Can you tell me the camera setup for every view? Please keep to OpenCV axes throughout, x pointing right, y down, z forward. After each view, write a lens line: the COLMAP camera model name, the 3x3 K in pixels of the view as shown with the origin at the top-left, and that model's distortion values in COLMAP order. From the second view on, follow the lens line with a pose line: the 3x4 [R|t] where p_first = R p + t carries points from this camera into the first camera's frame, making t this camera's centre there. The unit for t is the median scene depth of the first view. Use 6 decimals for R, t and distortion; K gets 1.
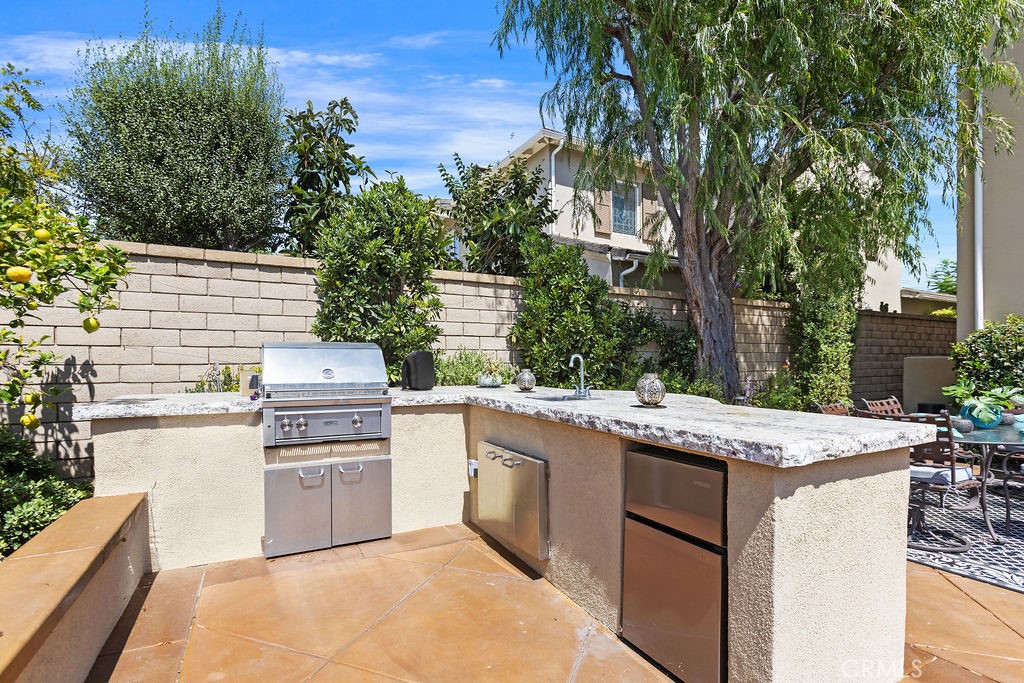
lens RADIAL K [[469.2, 0, 507.1], [0, 469.2, 345.2], [0, 0, 1]] dist [-0.004655, -0.000183]
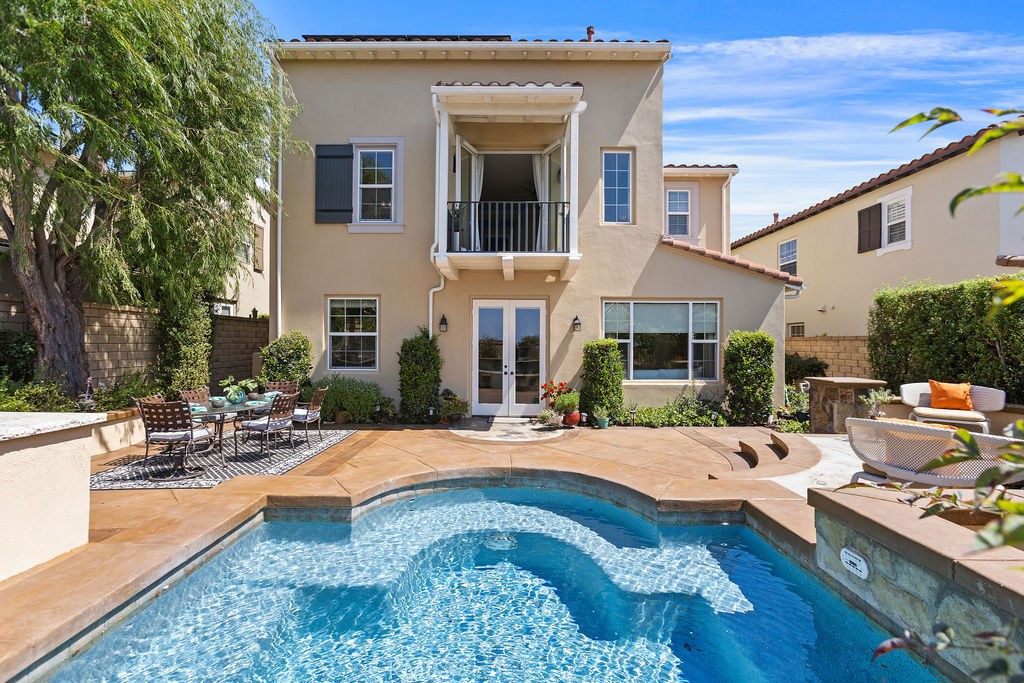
lens RADIAL K [[457.3, 0, 512.0], [0, 457.3, 341.5], [0, 0, 1]] dist [-0.005250, 0.000143]
pose [[0.472205, 0.009763, 0.881435, 0.004429], [-0.037715, 0.999247, 0.009137, -0.066479], [-0.880682, -0.037558, 0.472217, -0.437228]]
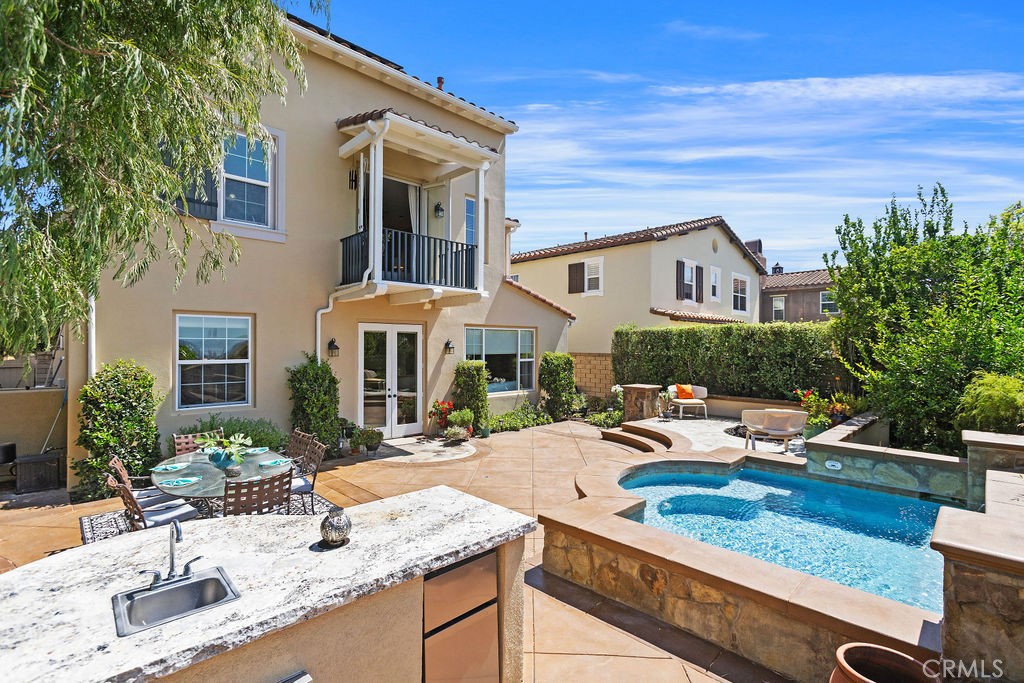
lens RADIAL K [[469.2, 0, 507.1], [0, 469.2, 345.2], [0, 0, 1]] dist [-0.004655, -0.000183]
pose [[-0.269856, 0.003203, 0.962895, -0.298437], [-0.033746, 0.999349, -0.012782, -0.113703], [-0.962309, -0.035943, -0.269572, 0.375105]]
